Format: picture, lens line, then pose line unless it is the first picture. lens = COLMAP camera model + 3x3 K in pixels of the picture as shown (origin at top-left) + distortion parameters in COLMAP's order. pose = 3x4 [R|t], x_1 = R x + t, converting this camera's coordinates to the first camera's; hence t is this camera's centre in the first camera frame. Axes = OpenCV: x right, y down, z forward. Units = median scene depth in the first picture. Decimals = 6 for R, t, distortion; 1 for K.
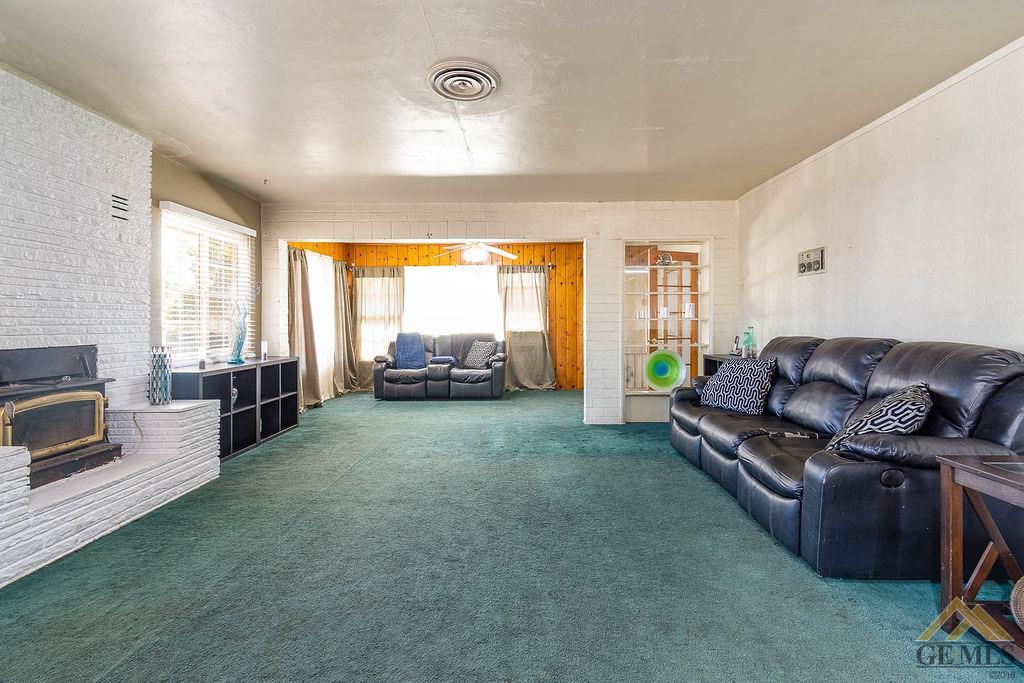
lens RADIAL K [[443.0, 0, 512.3], [0, 443.0, 313.4], [0, 0, 1]] dist [0.000071, -0.000047]
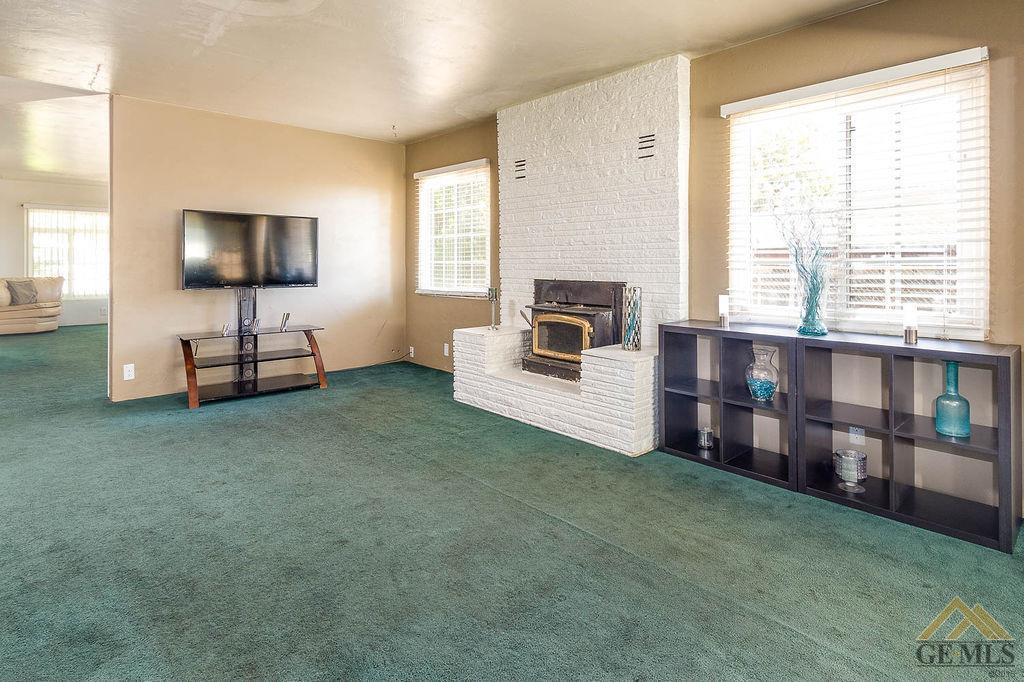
lens RADIAL K [[553.1, 0, 512.6], [0, 553.1, 257.9], [0, 0, 1]] dist [0.002393, 0.000824]
pose [[-0.730181, -0.001795, -0.683252, 0.184490], [0.015652, 0.999690, -0.019354, 0.031427], [0.683075, -0.024826, -0.729926, 1.717737]]
